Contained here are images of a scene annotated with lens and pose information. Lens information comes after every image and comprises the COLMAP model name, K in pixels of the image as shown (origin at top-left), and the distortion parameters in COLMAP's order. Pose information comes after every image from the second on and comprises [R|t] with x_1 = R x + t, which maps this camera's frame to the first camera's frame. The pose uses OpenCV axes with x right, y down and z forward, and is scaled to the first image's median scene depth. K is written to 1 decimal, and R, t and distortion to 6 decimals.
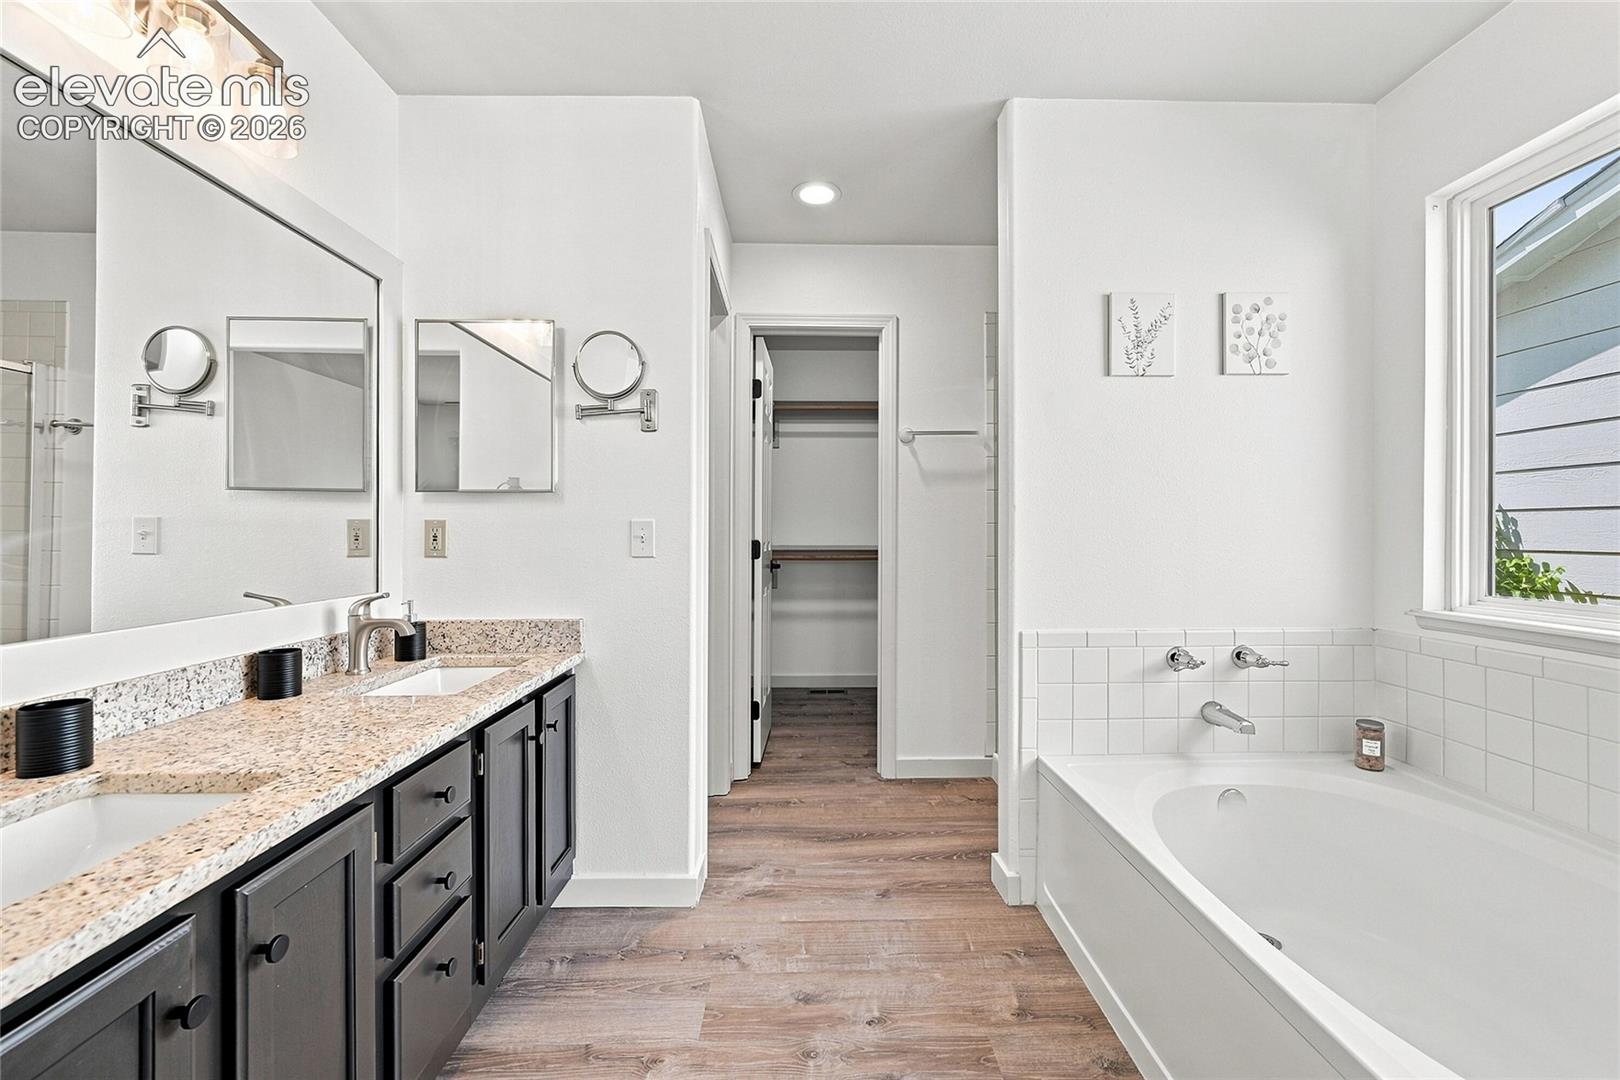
lens RADIAL K [[641.0, 0, 814.4], [0, 641.0, 535.5], [0, 0, 1]] dist [-0.001130, 0.000060]
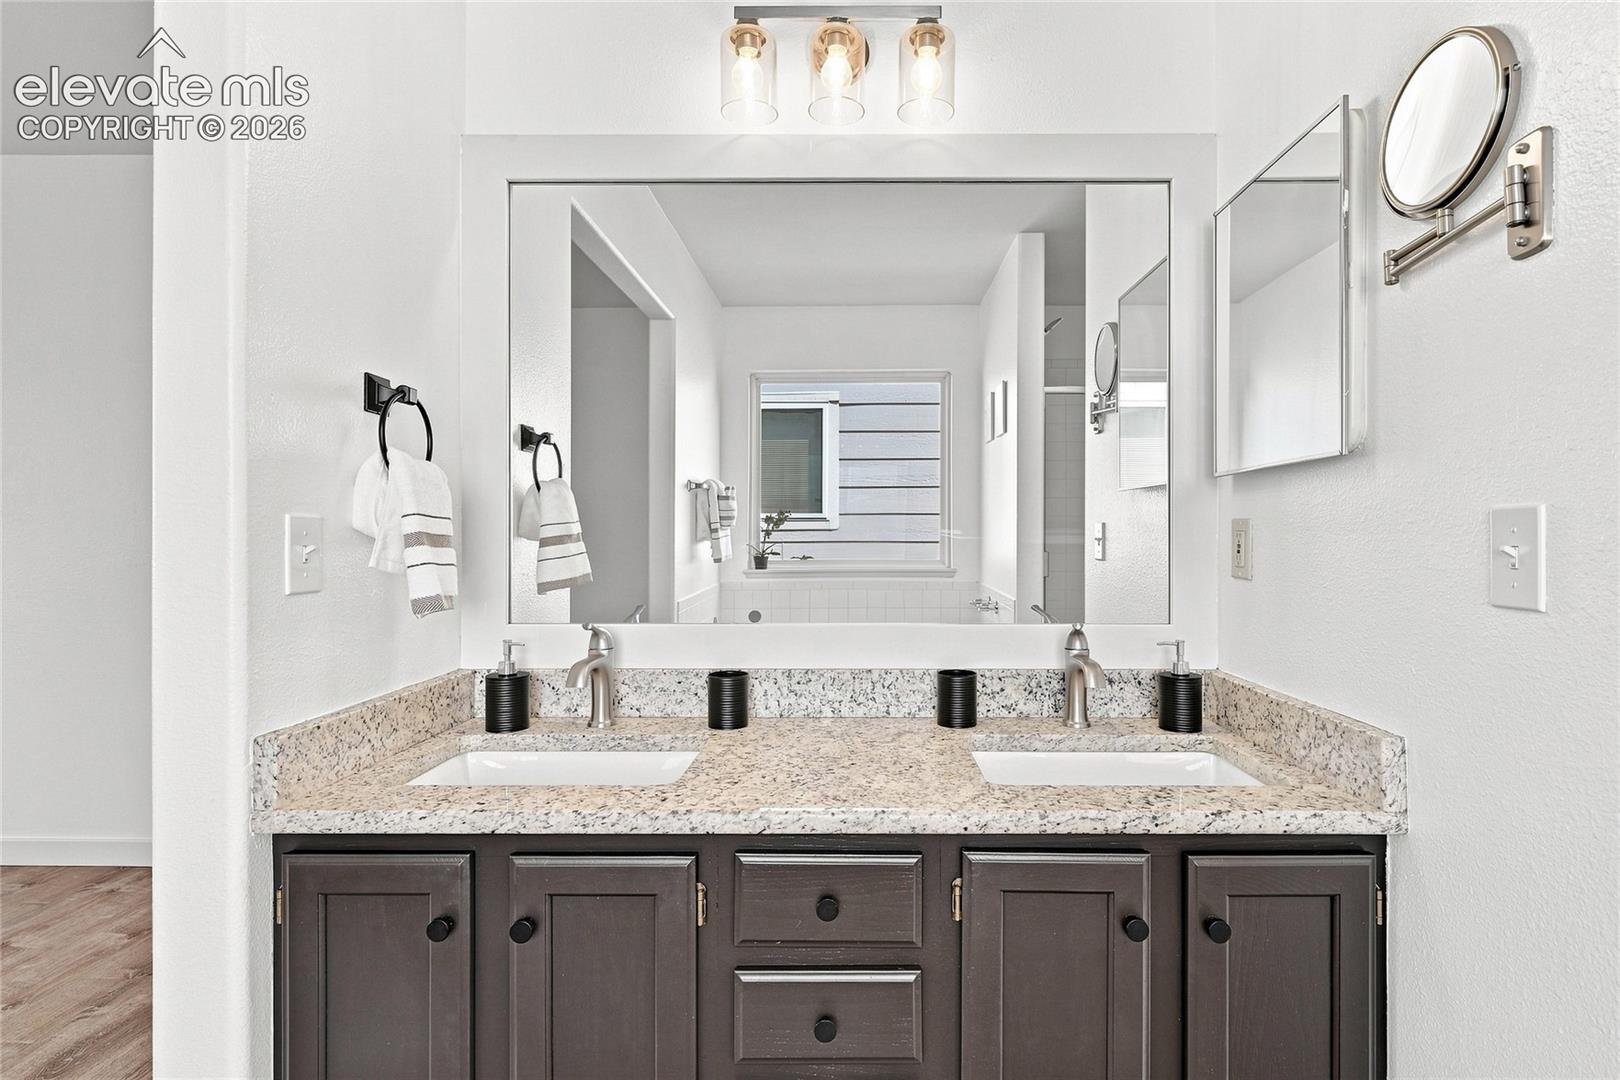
lens RADIAL K [[772.3, 0, 813.1], [0, 772.3, 542.3], [0, 0, 1]] dist [0.002347, -0.000019]
pose [[-0.027221, 0.007596, -0.999601, 0.247931], [-0.003214, 0.999965, 0.007686, -0.008139], [0.999624, 0.003422, -0.027195, 0.868297]]
